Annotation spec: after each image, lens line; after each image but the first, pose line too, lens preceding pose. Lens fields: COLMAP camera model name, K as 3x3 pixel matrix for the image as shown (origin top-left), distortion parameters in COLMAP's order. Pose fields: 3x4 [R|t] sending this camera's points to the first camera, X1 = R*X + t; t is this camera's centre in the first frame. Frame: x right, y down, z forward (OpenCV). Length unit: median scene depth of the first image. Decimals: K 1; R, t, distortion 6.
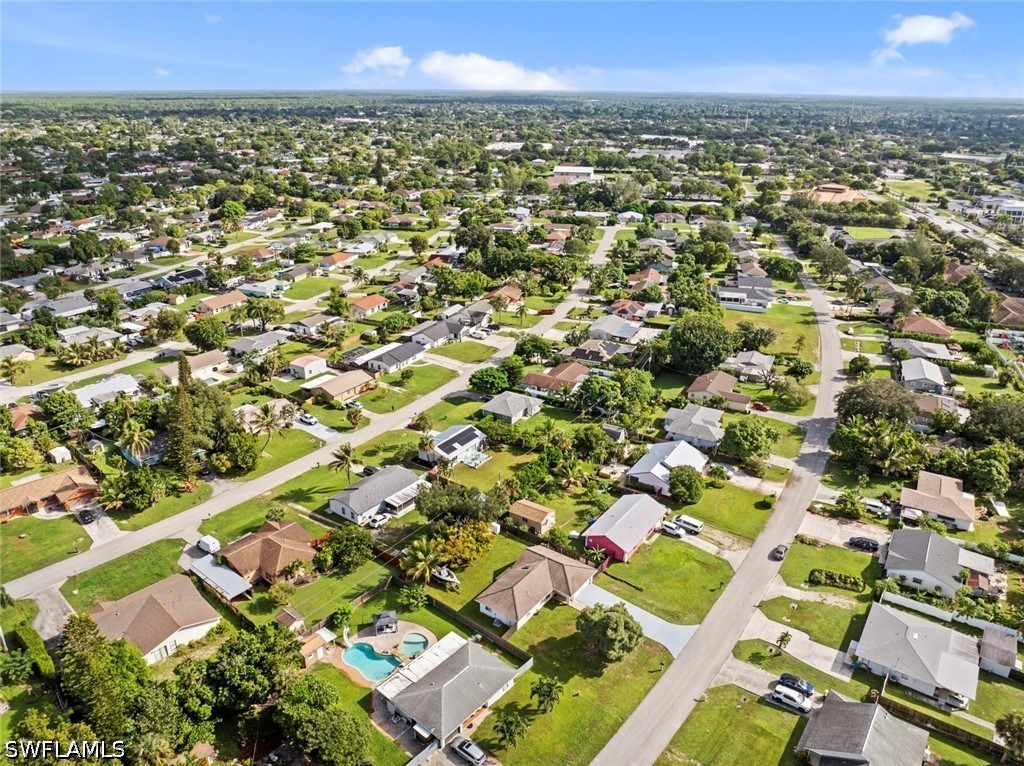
lens RADIAL K [[720.1, 0, 512.0], [0, 720.1, 383.0], [0, 0, 1]] dist [-0.024266, -0.001625]
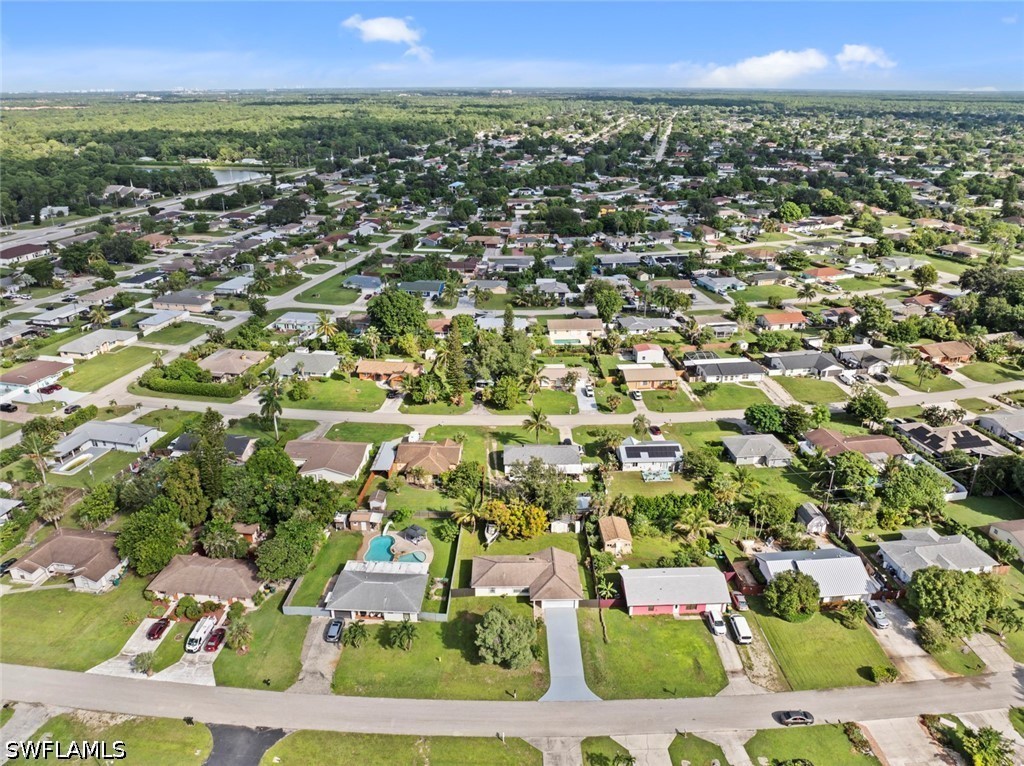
lens RADIAL K [[720.1, 0, 512.0], [0, 720.1, 383.0], [0, 0, 1]] dist [-0.024266, -0.001625]
pose [[0.605453, 0.301215, -0.736679, 0.494322], [-0.301250, 0.943480, 0.138185, -0.085281], [0.736665, 0.138259, 0.661974, 0.181118]]
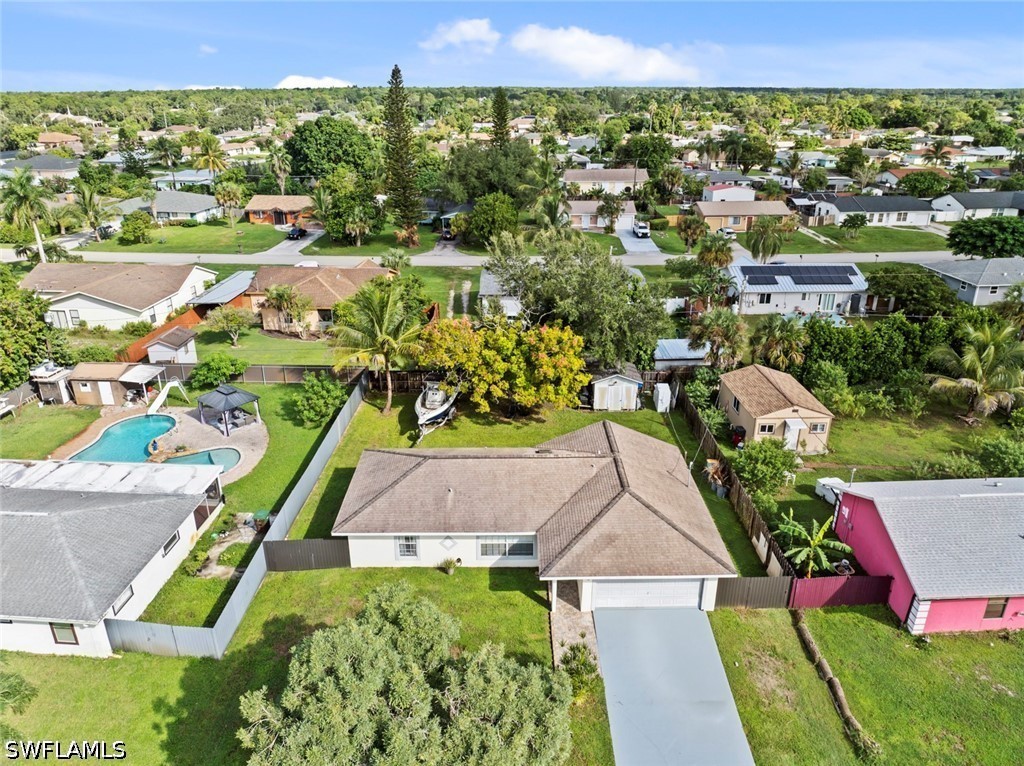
lens RADIAL K [[715.2, 0, 513.9], [0, 715.2, 395.8], [0, 0, 1]] dist [-0.042041, 0.001648]
pose [[0.600490, 0.310459, -0.736904, 0.171033], [-0.302970, 0.941179, 0.149636, 0.135157], [0.740015, 0.133405, 0.659228, 0.553483]]
